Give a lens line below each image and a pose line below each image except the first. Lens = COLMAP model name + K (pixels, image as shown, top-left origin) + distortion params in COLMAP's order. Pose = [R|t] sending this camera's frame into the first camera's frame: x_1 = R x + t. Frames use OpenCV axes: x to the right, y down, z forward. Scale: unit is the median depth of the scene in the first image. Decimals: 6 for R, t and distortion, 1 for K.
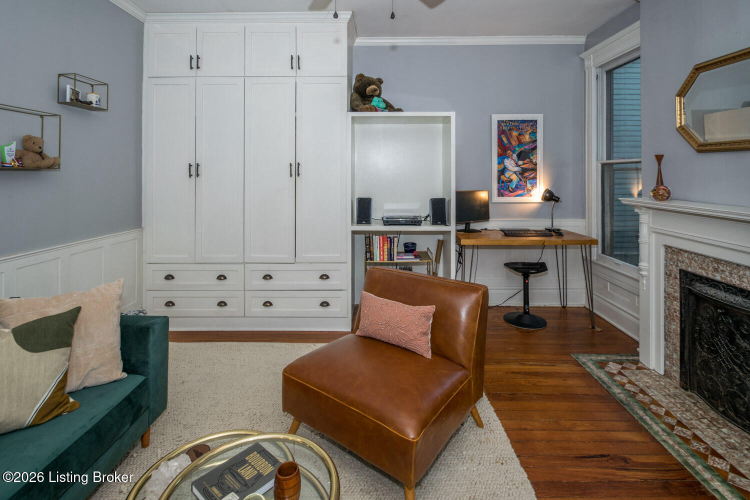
lens RADIAL K [[358.9, 0, 374.3], [0, 358.9, 223.8], [0, 0, 1]] dist [0.000070, -0.000591]
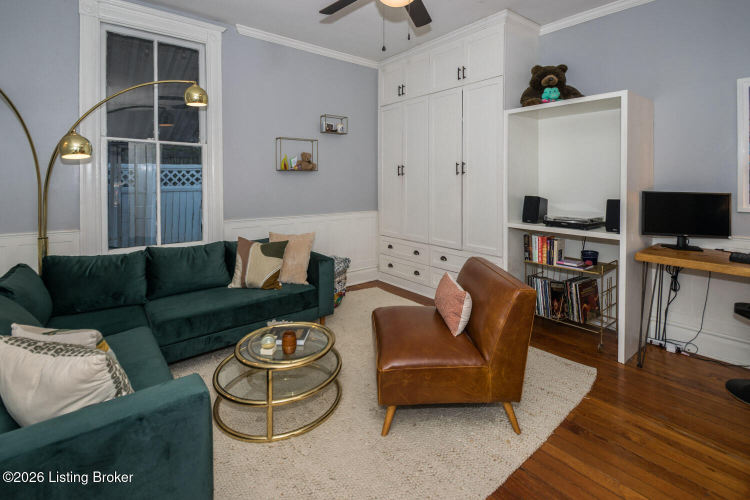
lens RADIAL K [[341.1, 0, 375.0], [0, 341.1, 250.0], [0, 0, 1]] dist [0.001219, -0.000089]
pose [[0.640375, 0.156690, -0.751910, 0.446637], [-0.101753, 0.987648, 0.119156, 0.006028], [0.761292, 0.000205, 0.648409, 0.072128]]
